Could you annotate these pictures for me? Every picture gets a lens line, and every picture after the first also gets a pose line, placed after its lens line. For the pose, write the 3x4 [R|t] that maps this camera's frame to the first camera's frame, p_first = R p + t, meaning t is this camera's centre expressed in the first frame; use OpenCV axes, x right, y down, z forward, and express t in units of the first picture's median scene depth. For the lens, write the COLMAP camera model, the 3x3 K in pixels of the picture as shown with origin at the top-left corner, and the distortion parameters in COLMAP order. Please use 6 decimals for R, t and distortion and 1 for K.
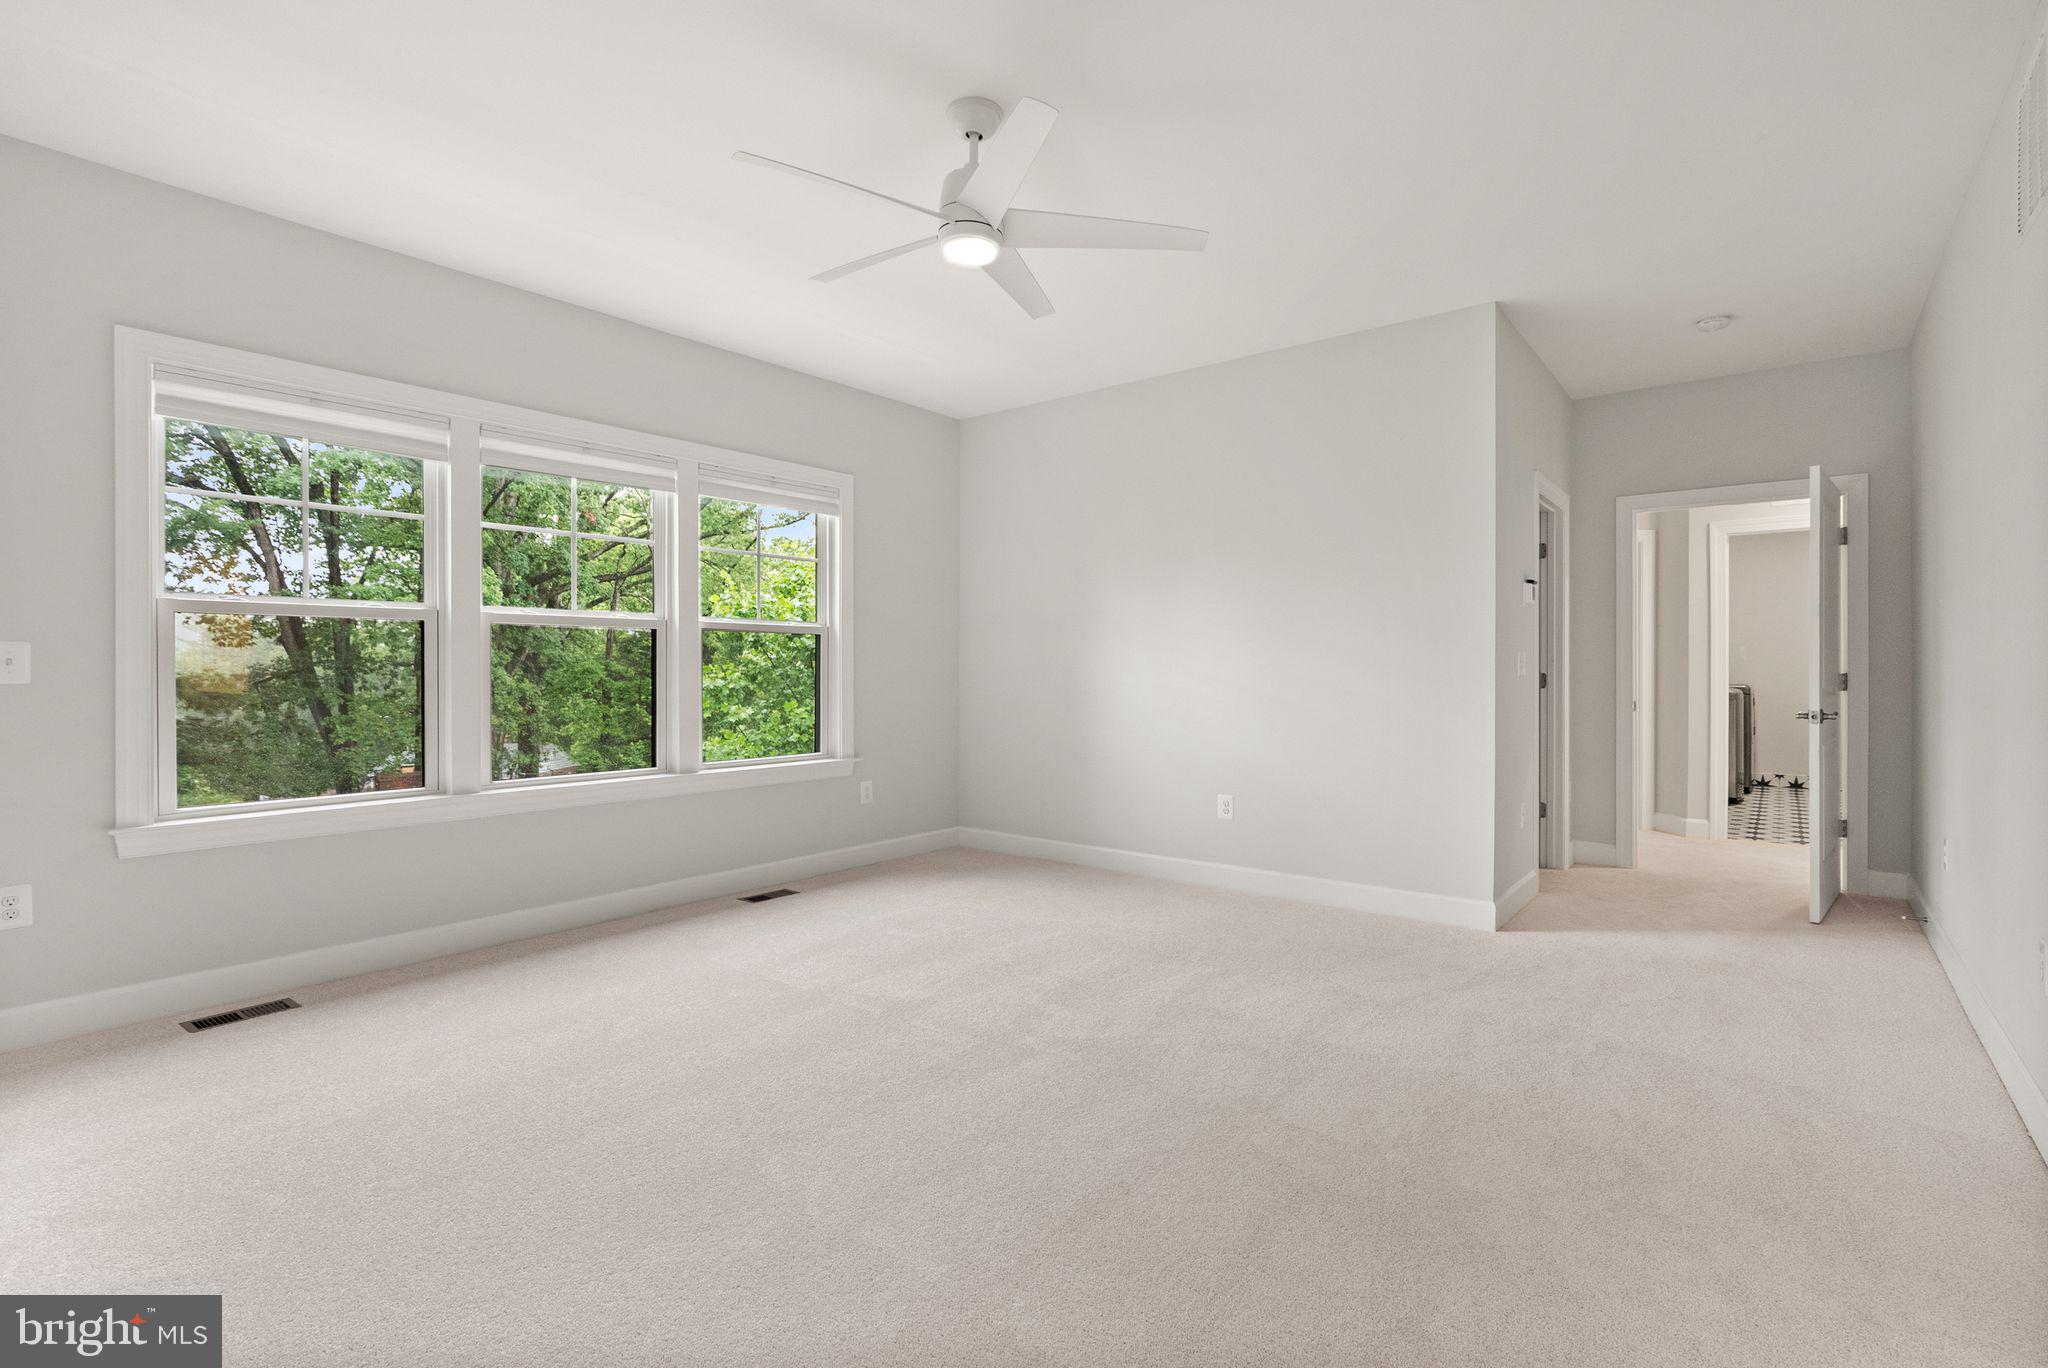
lens RADIAL K [[946.1, 0, 1024.0], [0, 946.1, 684.0], [0, 0, 1]] dist [0.002124, -0.000093]
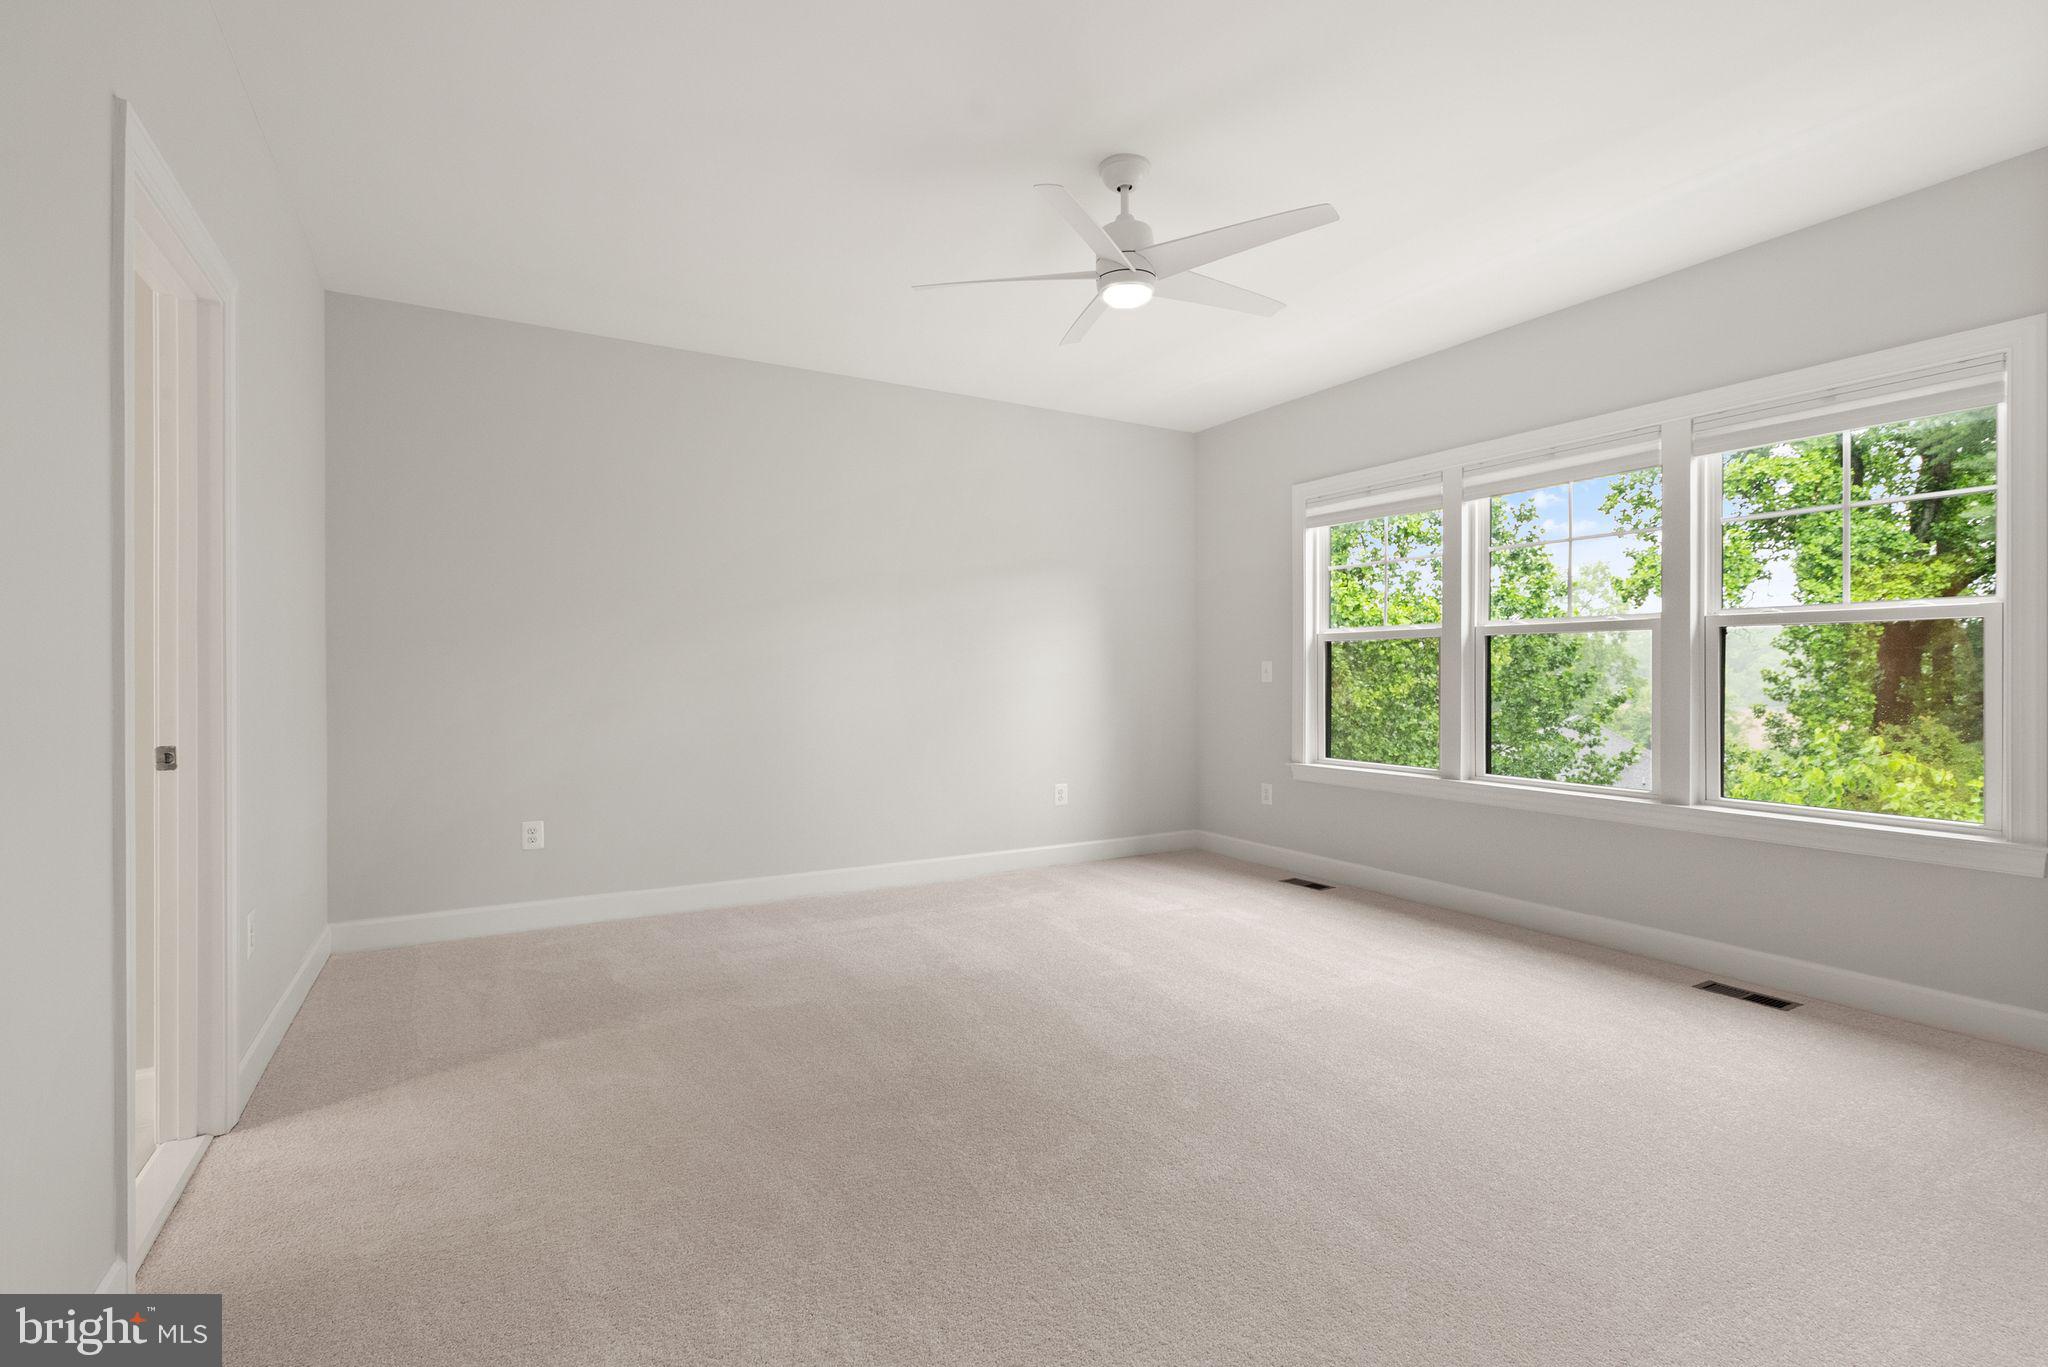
lens RADIAL K [[946.1, 0, 1024.0], [0, 946.1, 683.5], [0, 0, 1]] dist [0.002124, -0.000093]
pose [[-0.356406, 0.008994, -0.934288, 0.824380], [-0.018616, 0.999687, 0.016726, -0.017610], [0.934146, 0.023354, -0.356126, 1.040731]]
